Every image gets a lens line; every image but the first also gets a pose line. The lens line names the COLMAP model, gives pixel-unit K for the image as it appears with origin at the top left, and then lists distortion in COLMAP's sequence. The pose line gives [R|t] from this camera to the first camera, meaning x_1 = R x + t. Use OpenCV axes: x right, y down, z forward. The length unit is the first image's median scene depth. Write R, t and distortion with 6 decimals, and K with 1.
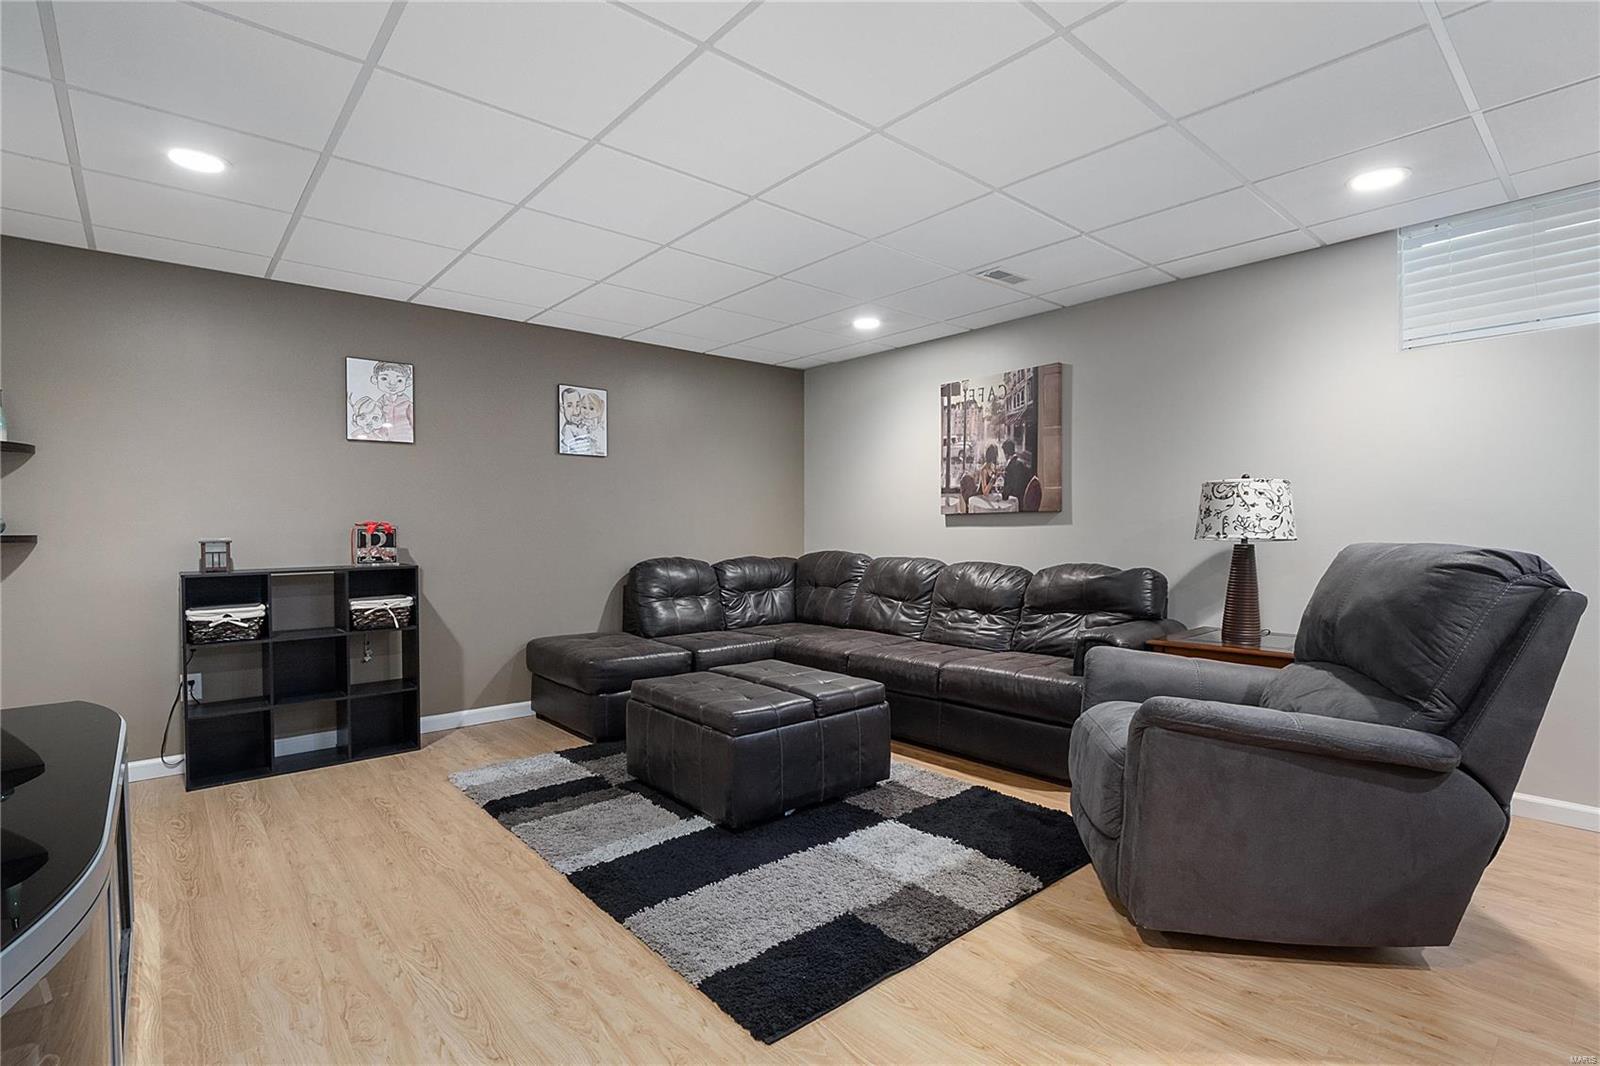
lens RADIAL K [[753.7, 0, 793.0], [0, 753.7, 532.0], [0, 0, 1]] dist [0.014319, -0.002877]
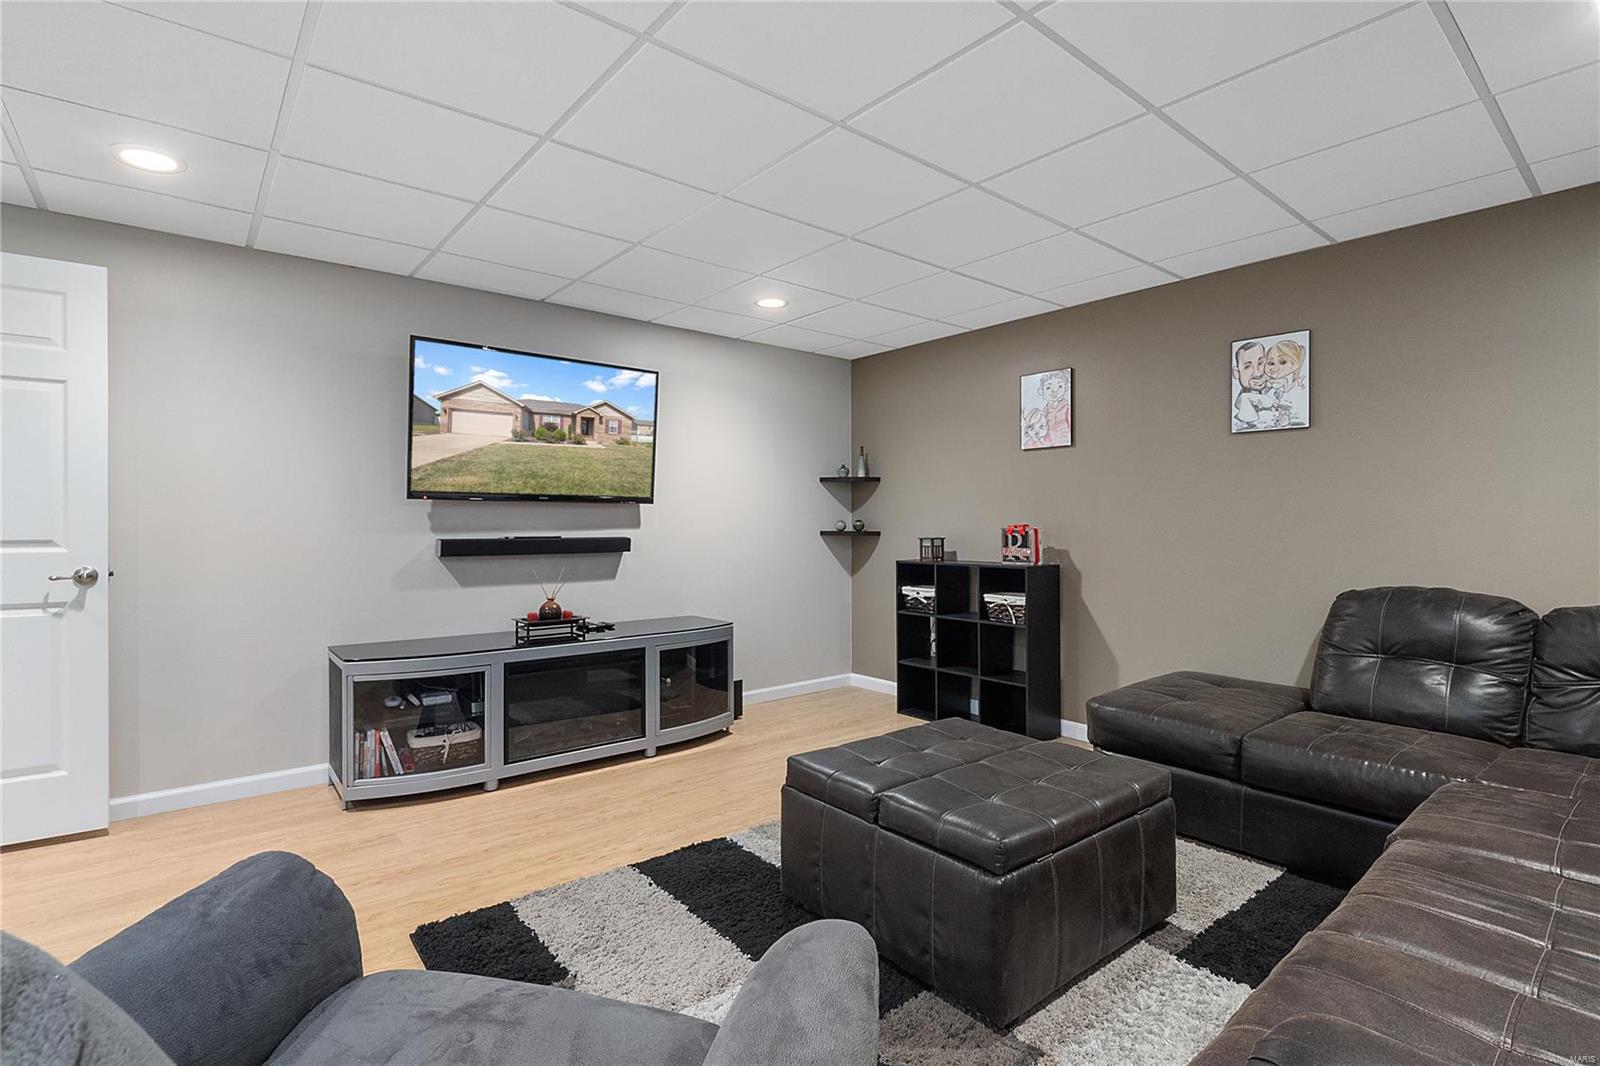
lens RADIAL K [[753.7, 0, 797.3], [0, 753.7, 500.3], [0, 0, 1]] dist [0.014319, -0.002877]
pose [[-0.000138, -0.018405, -0.999831, 0.513684], [-0.003307, 0.999825, -0.018404, -0.025667], [0.999995, 0.003303, -0.000199, 0.655468]]
